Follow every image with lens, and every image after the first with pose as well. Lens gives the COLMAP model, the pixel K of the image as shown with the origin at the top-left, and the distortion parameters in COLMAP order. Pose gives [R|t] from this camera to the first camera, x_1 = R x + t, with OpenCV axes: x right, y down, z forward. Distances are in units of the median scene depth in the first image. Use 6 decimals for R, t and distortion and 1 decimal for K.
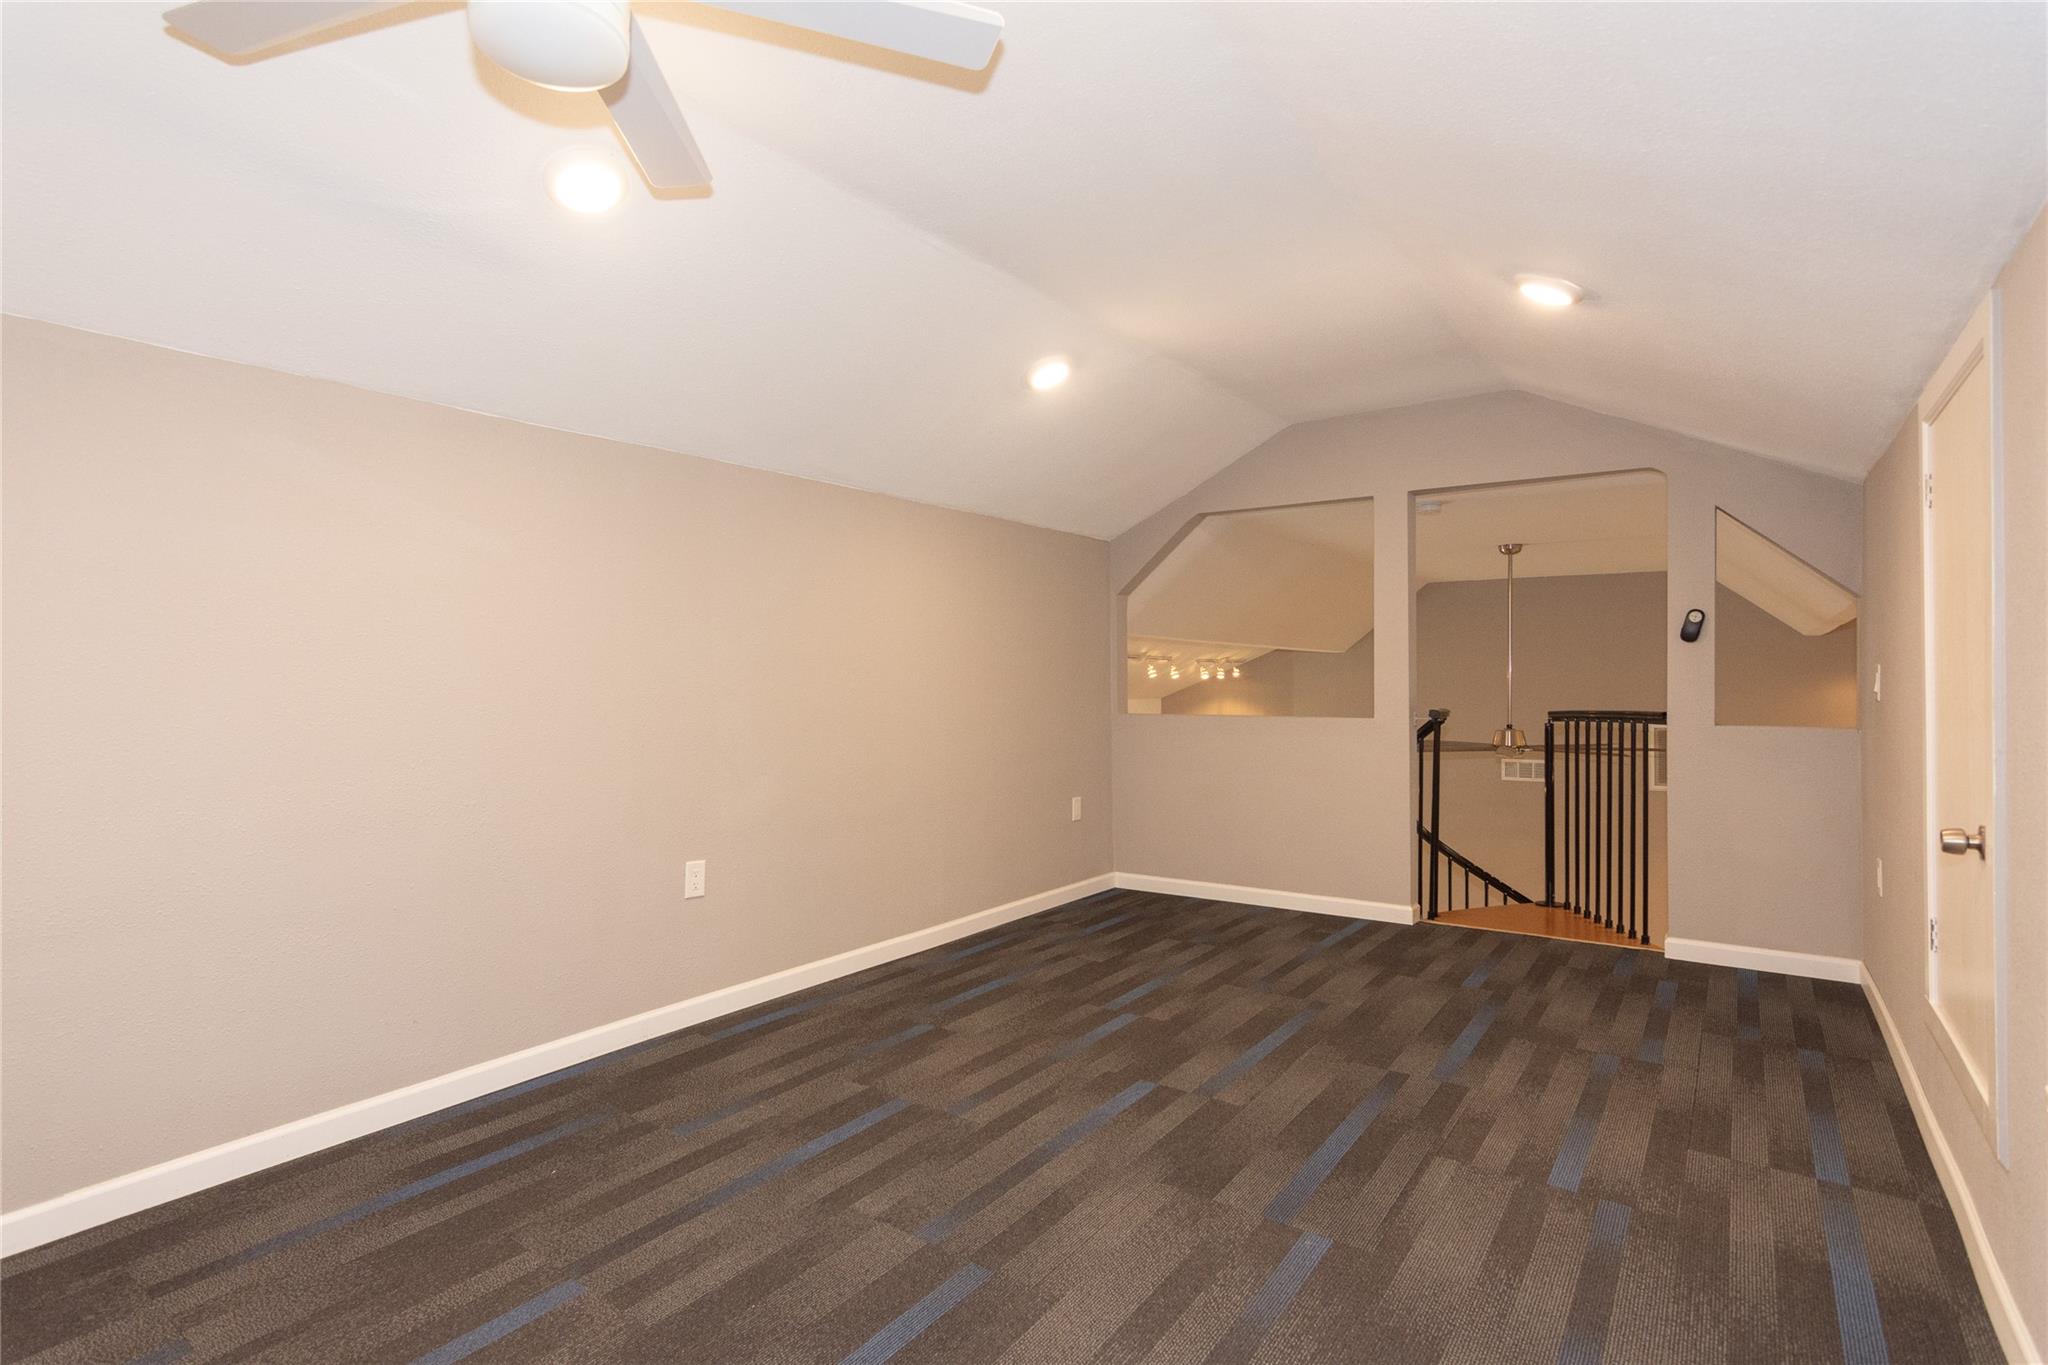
lens RADIAL K [[1016.0, 0, 1021.3], [0, 1016.0, 690.5], [0, 0, 1]] dist [-0.004332, 0.001264]
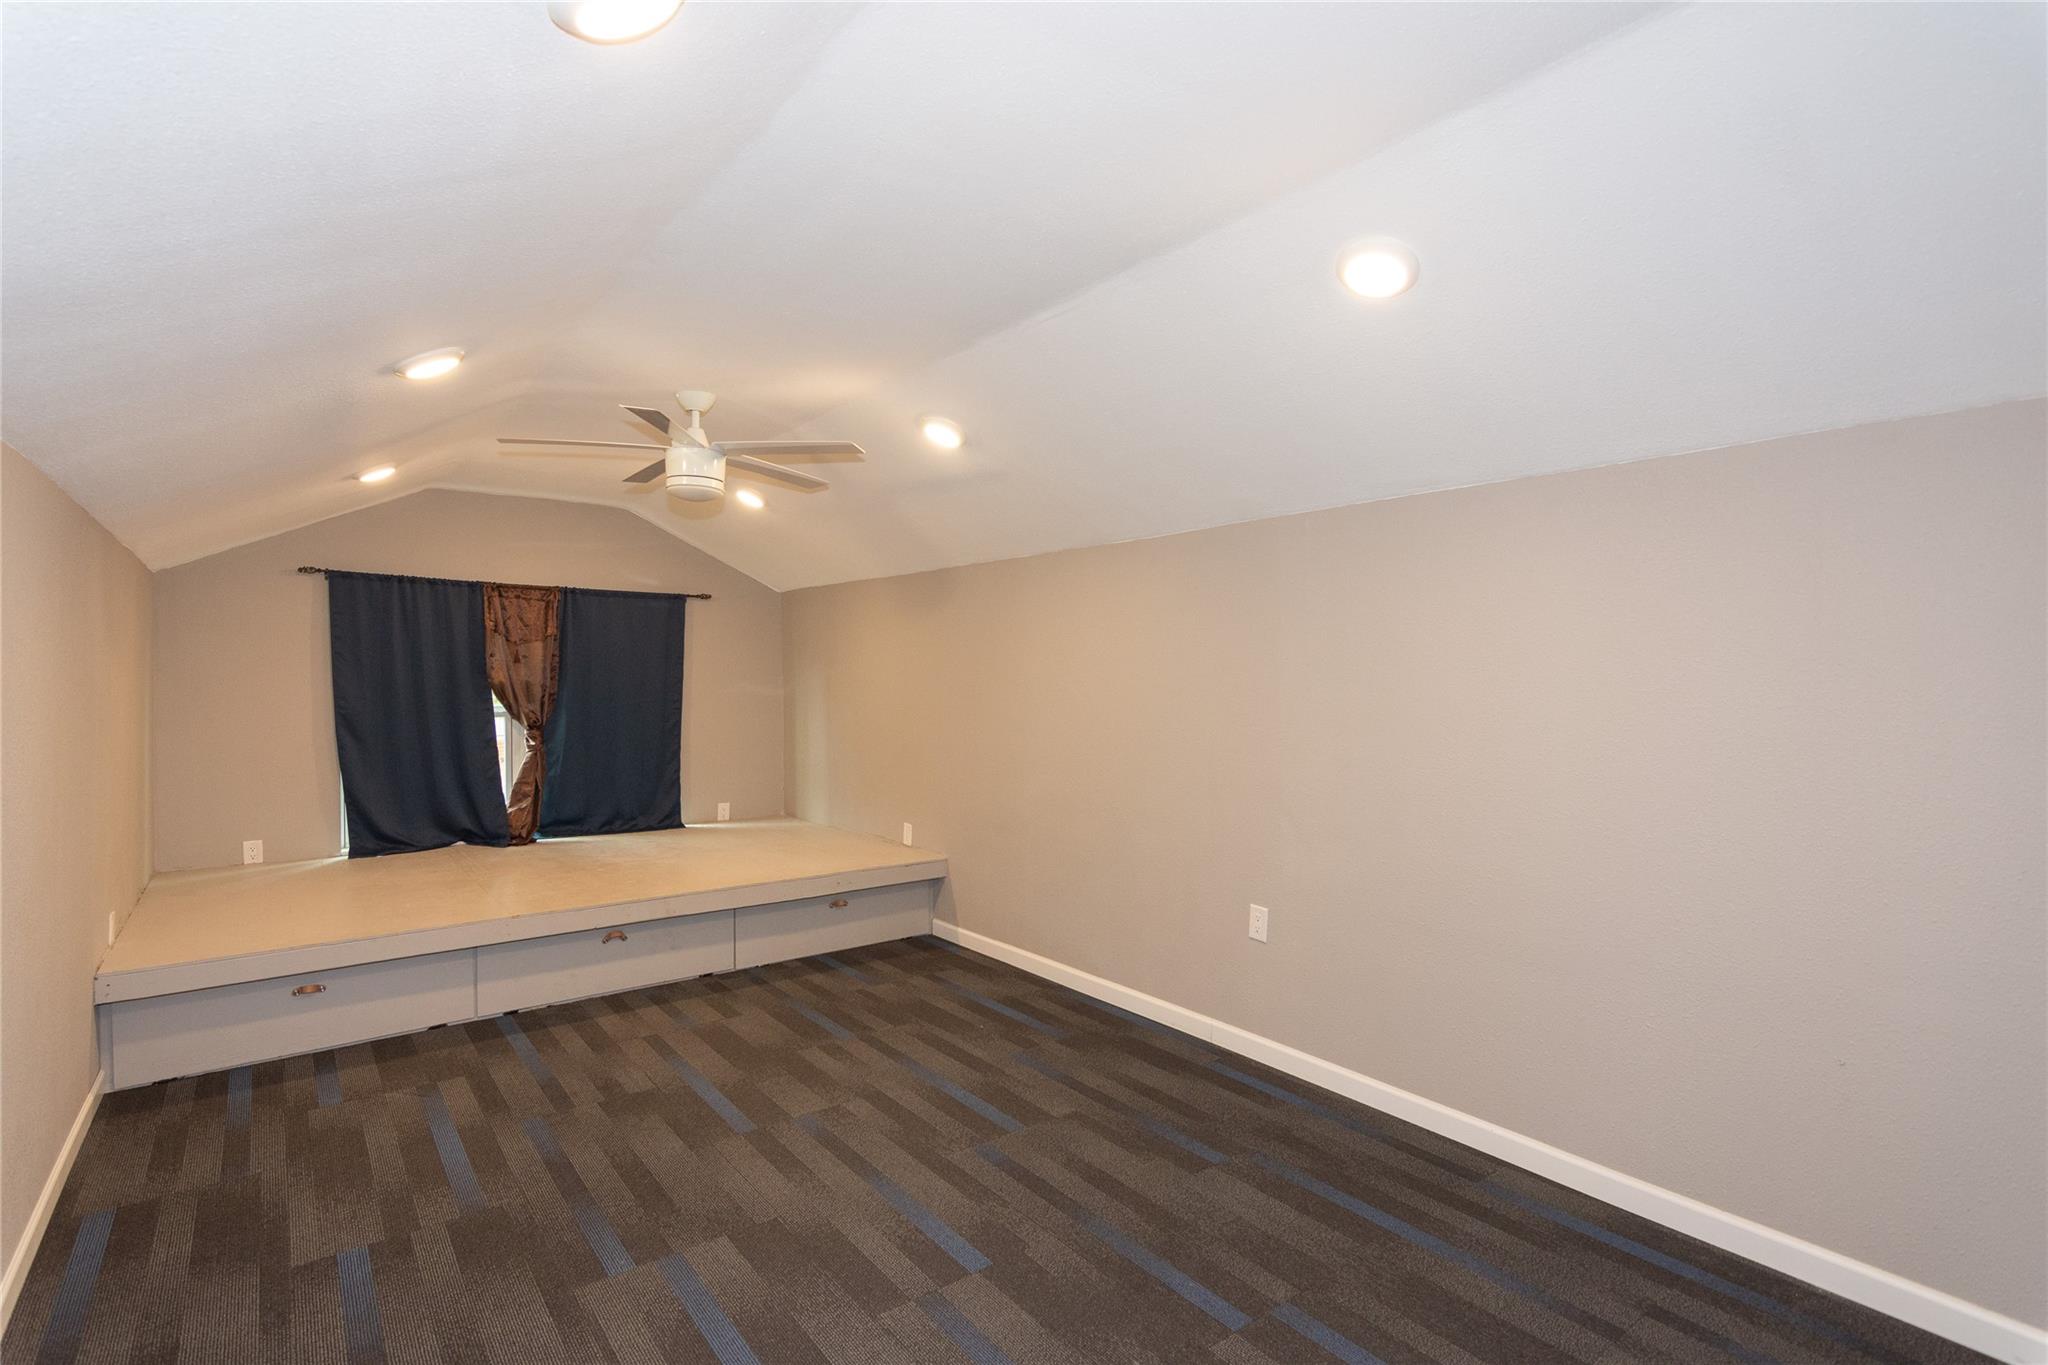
lens RADIAL K [[1016.0, 0, 1021.3], [0, 1016.0, 690.5], [0, 0, 1]] dist [-0.004332, 0.001264]
pose [[-0.308482, 0.022113, -0.950973, 0.876094], [-0.011369, 0.999573, 0.026931, -0.093200], [0.951162, 0.019119, -0.308099, 1.277170]]
